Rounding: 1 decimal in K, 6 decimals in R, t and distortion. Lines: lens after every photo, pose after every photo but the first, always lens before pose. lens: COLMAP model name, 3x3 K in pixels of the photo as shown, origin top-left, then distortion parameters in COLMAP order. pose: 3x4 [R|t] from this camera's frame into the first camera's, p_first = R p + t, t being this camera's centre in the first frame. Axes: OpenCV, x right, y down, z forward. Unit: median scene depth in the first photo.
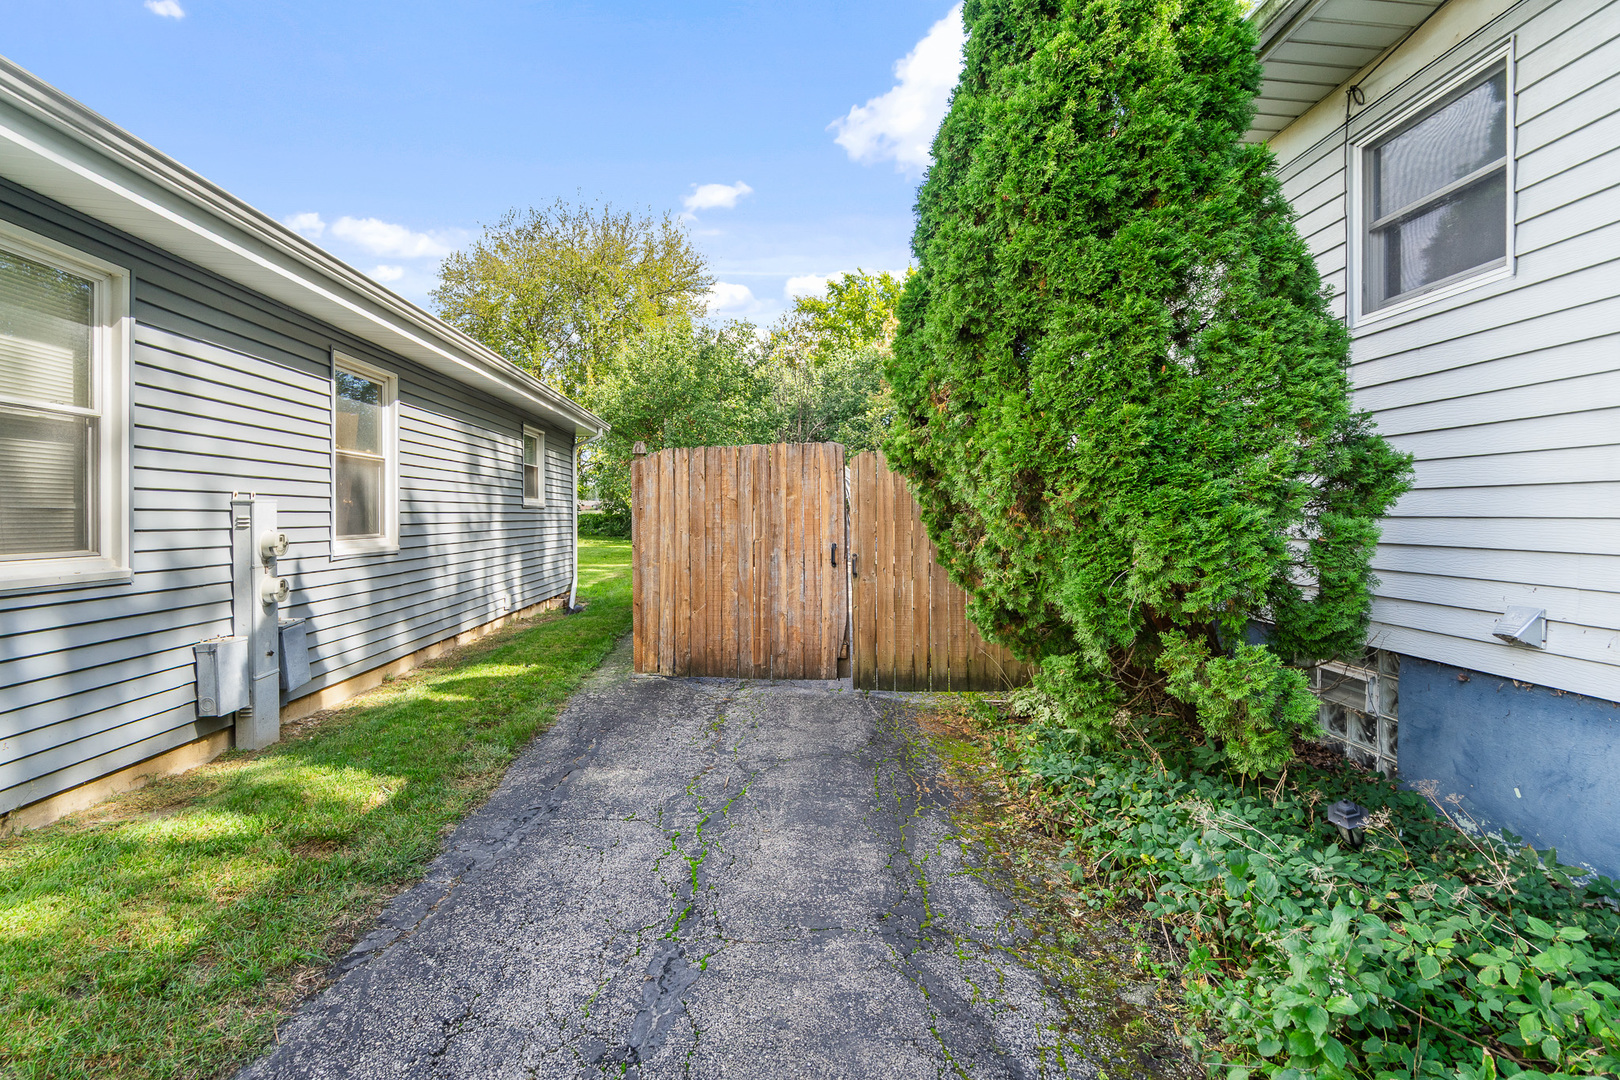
lens RADIAL K [[759.9, 0, 822.1], [0, 759.9, 532.5], [0, 0, 1]] dist [-0.002743, 0.000967]
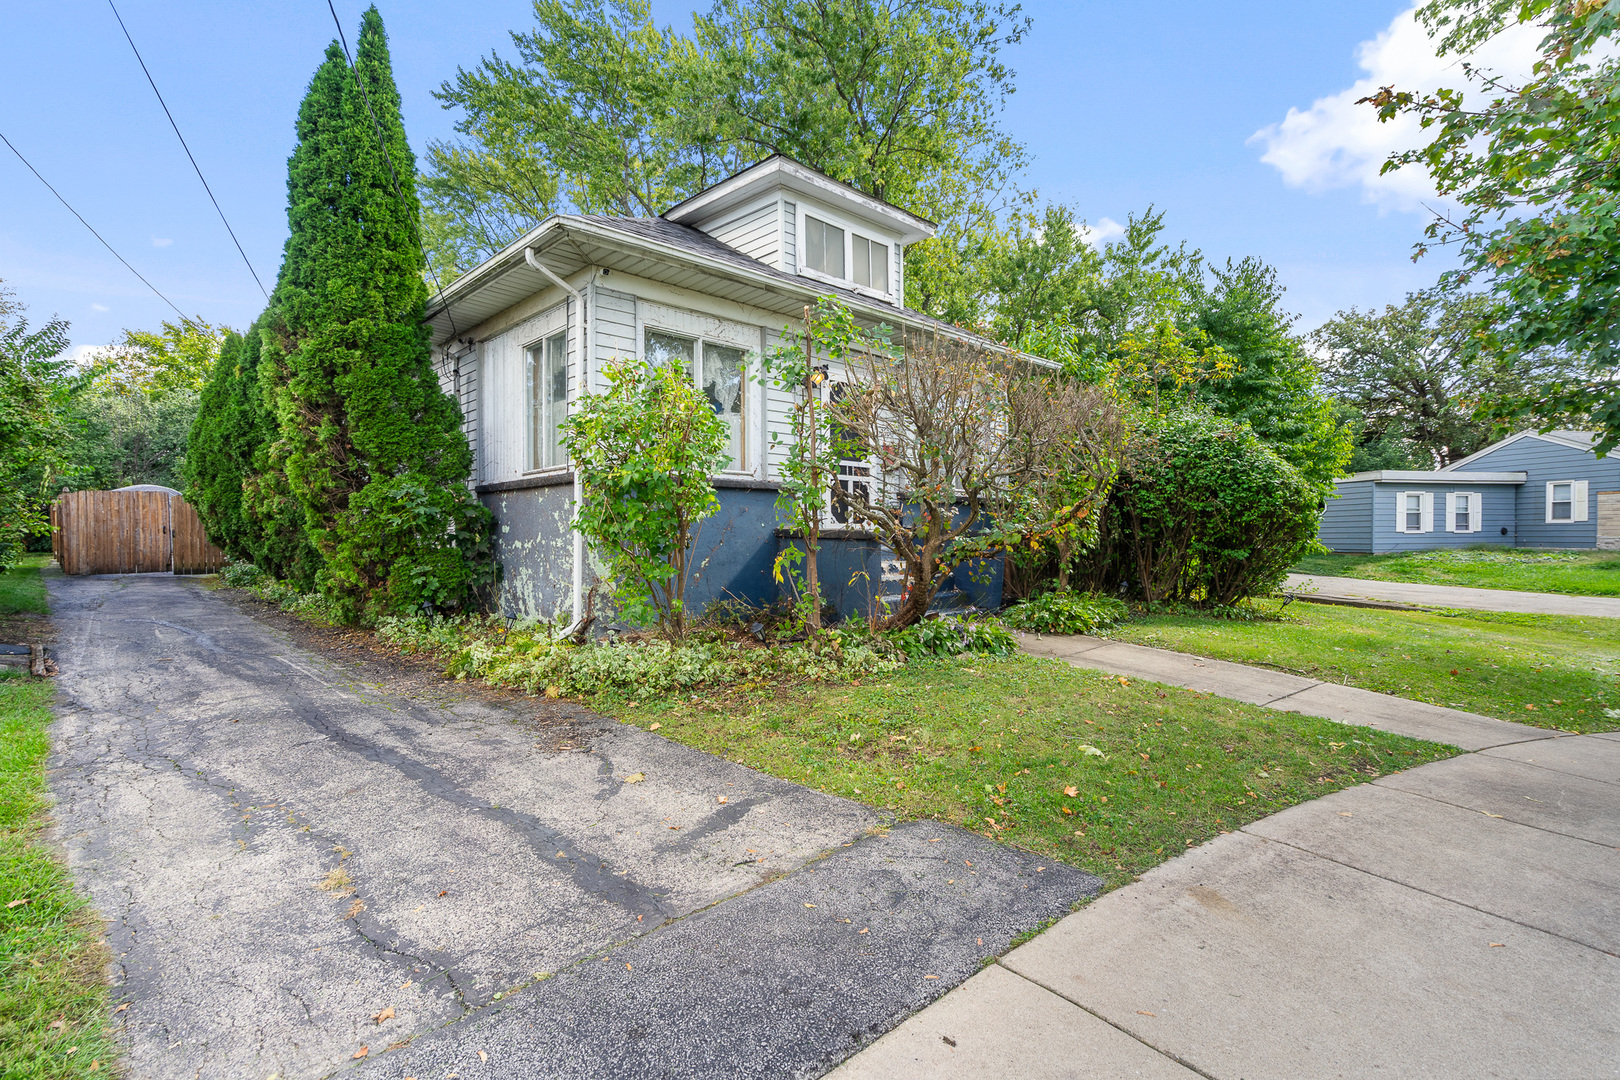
lens RADIAL K [[779.4, 0, 811.8], [0, 779.4, 554.6], [0, 0, 1]] dist [0.007118, 0.000902]
pose [[0.770133, -0.014135, 0.637727, 0.009163], [0.015822, 0.999870, 0.003056, 0.151034], [-0.637688, 0.007737, 0.770256, -2.815421]]
